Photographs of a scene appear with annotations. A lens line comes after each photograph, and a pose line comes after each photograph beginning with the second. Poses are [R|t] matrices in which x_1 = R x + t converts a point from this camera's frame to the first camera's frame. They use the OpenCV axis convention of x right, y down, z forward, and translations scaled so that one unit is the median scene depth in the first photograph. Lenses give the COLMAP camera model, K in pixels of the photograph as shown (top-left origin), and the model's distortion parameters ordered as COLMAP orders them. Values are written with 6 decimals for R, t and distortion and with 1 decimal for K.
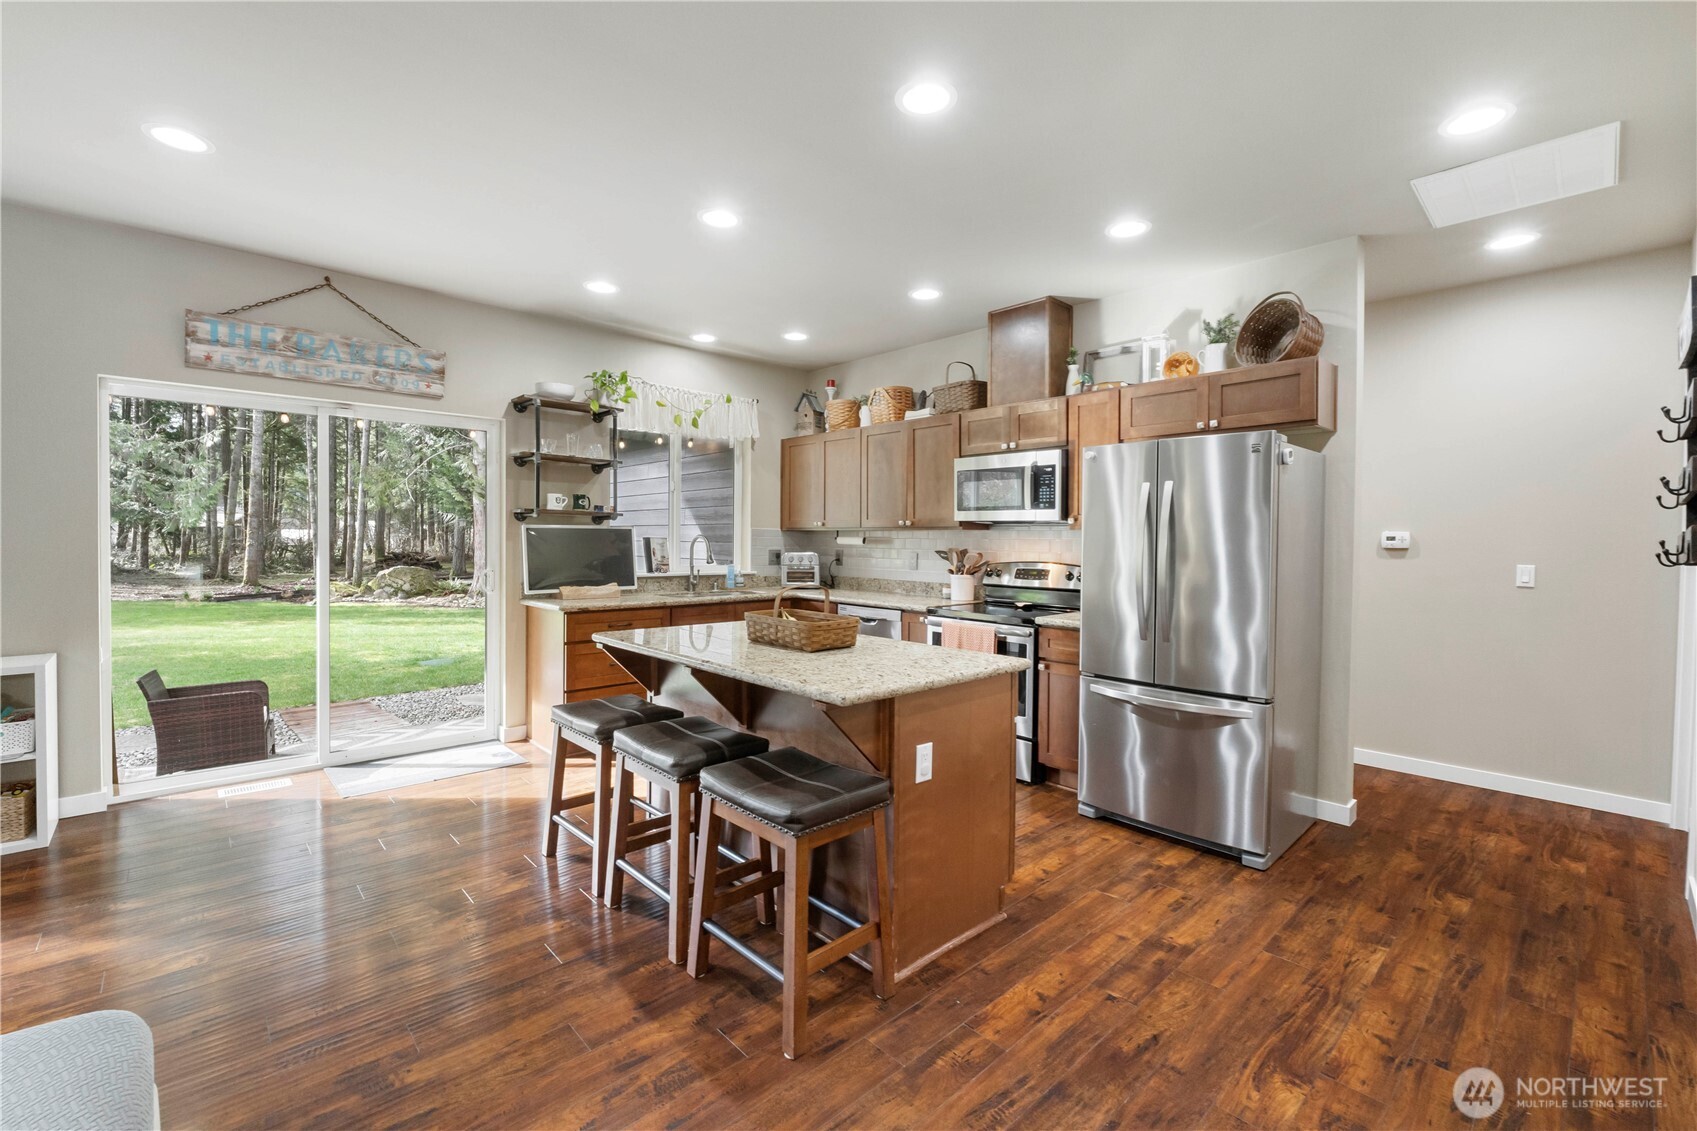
lens RADIAL K [[715.6, 0, 846.6], [0, 715.6, 555.2], [0, 0, 1]] dist [-0.009319, 0.000050]
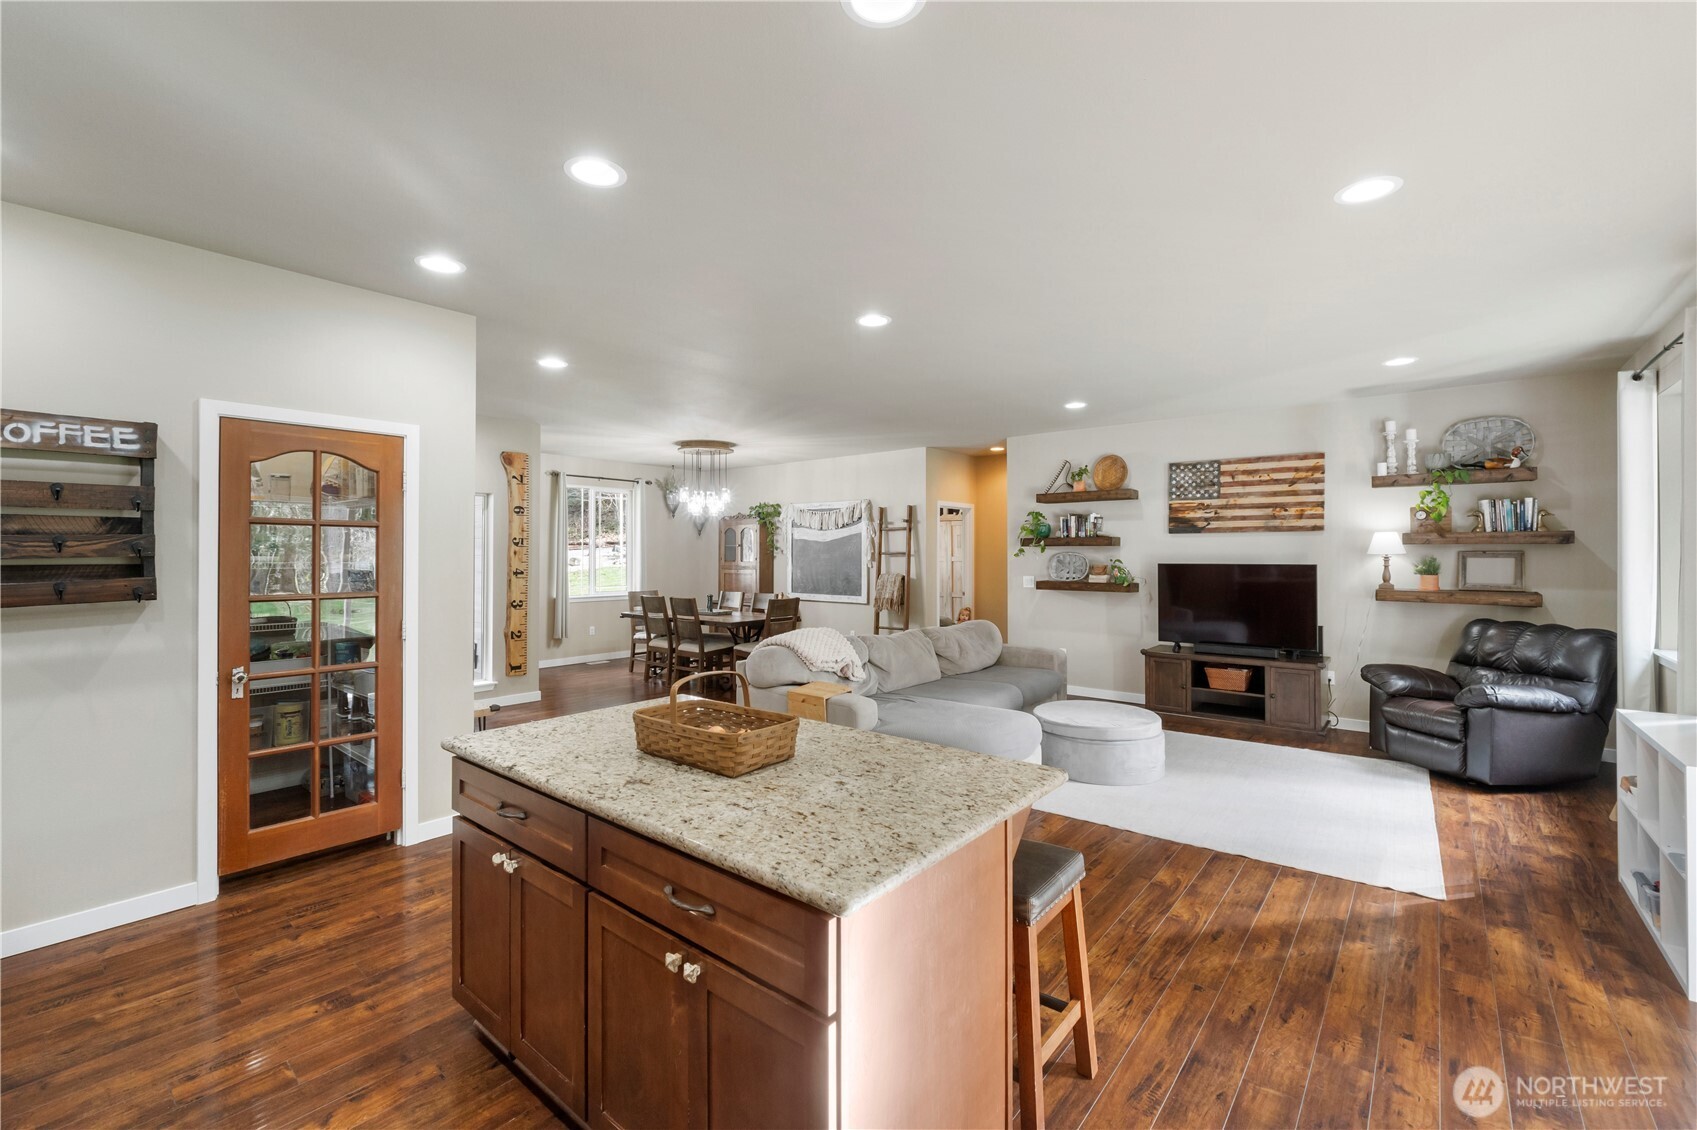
lens RADIAL K [[715.6, 0, 850.6], [0, 715.6, 549.0], [0, 0, 1]] dist [-0.009319, 0.000050]
pose [[-0.990649, -0.011474, -0.135951, -0.071601], [-0.013452, 0.999816, 0.013645, -0.064795], [0.135769, 0.015347, -0.990622, 1.234268]]
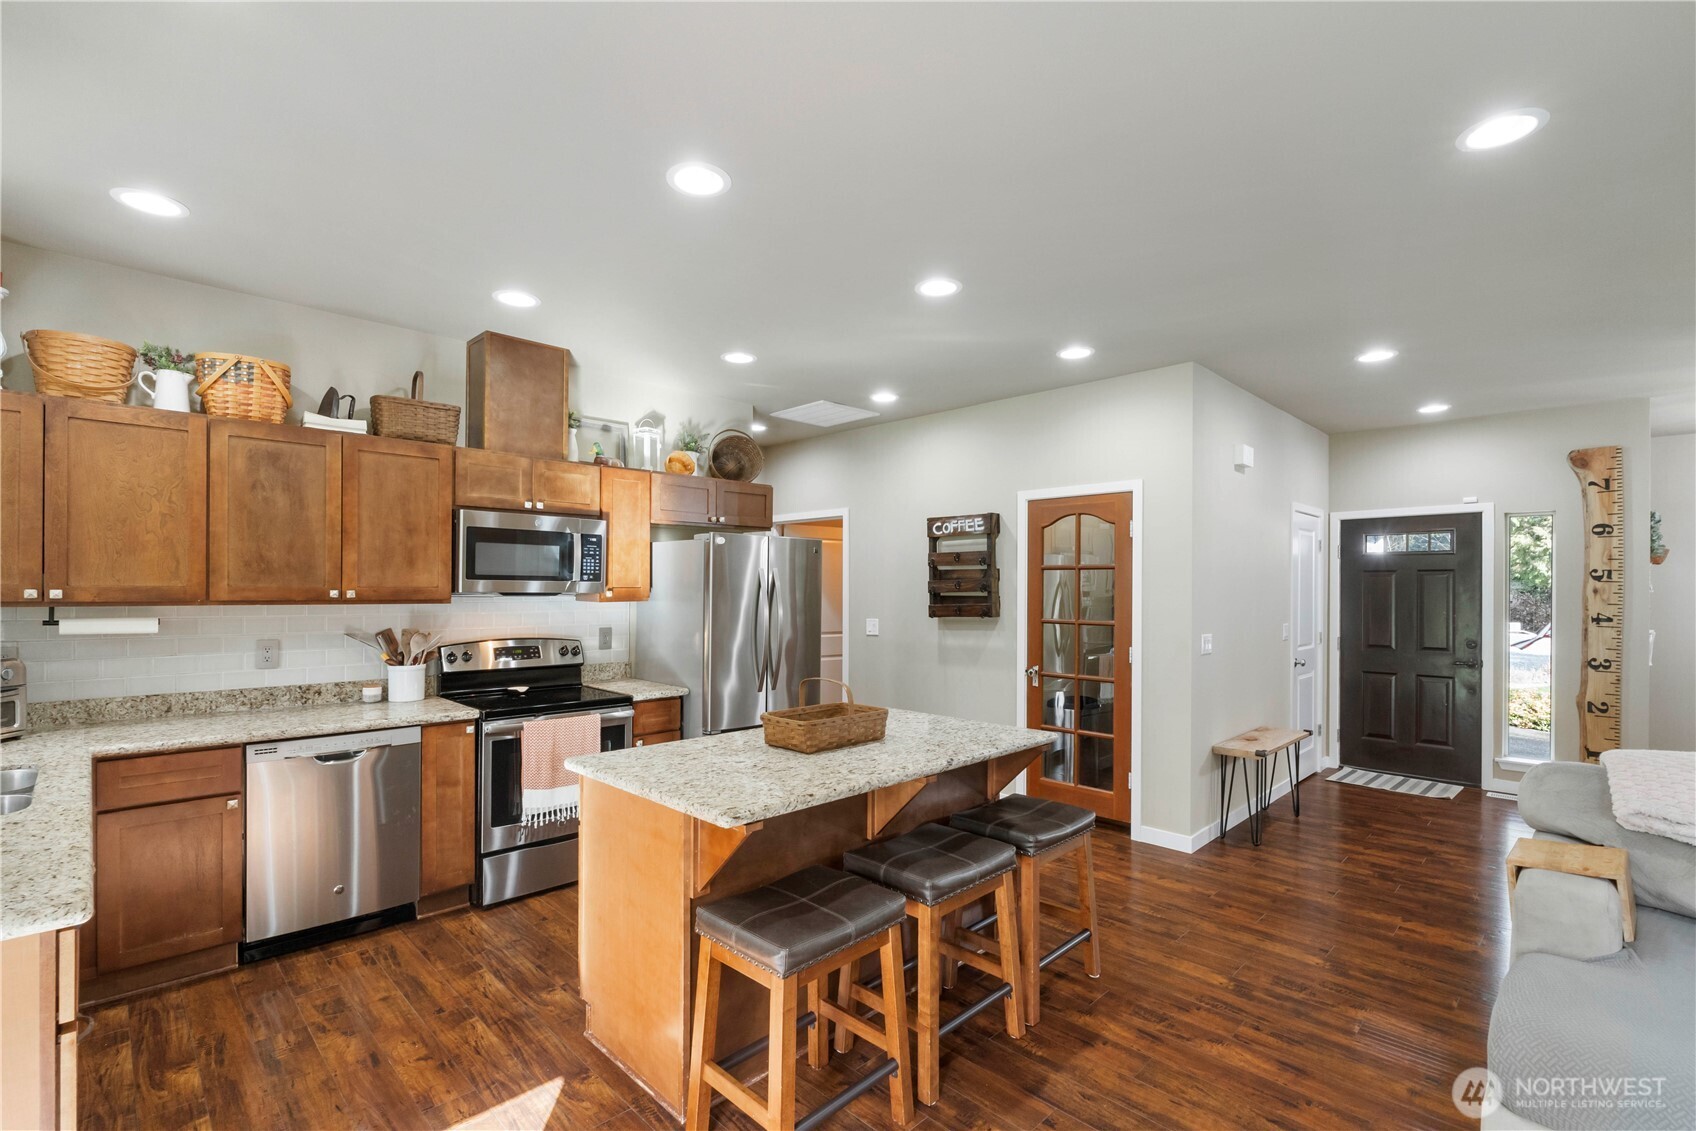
lens RADIAL K [[768.3, 0, 844.3], [0, 768.3, 586.4], [0, 0, 1]] dist [-0.007781, -0.000096]
pose [[-0.033245, -0.008085, 0.999415, -0.767873], [0.017923, 0.999802, 0.008685, -0.062601], [-0.999287, 0.018202, -0.033093, 0.725720]]
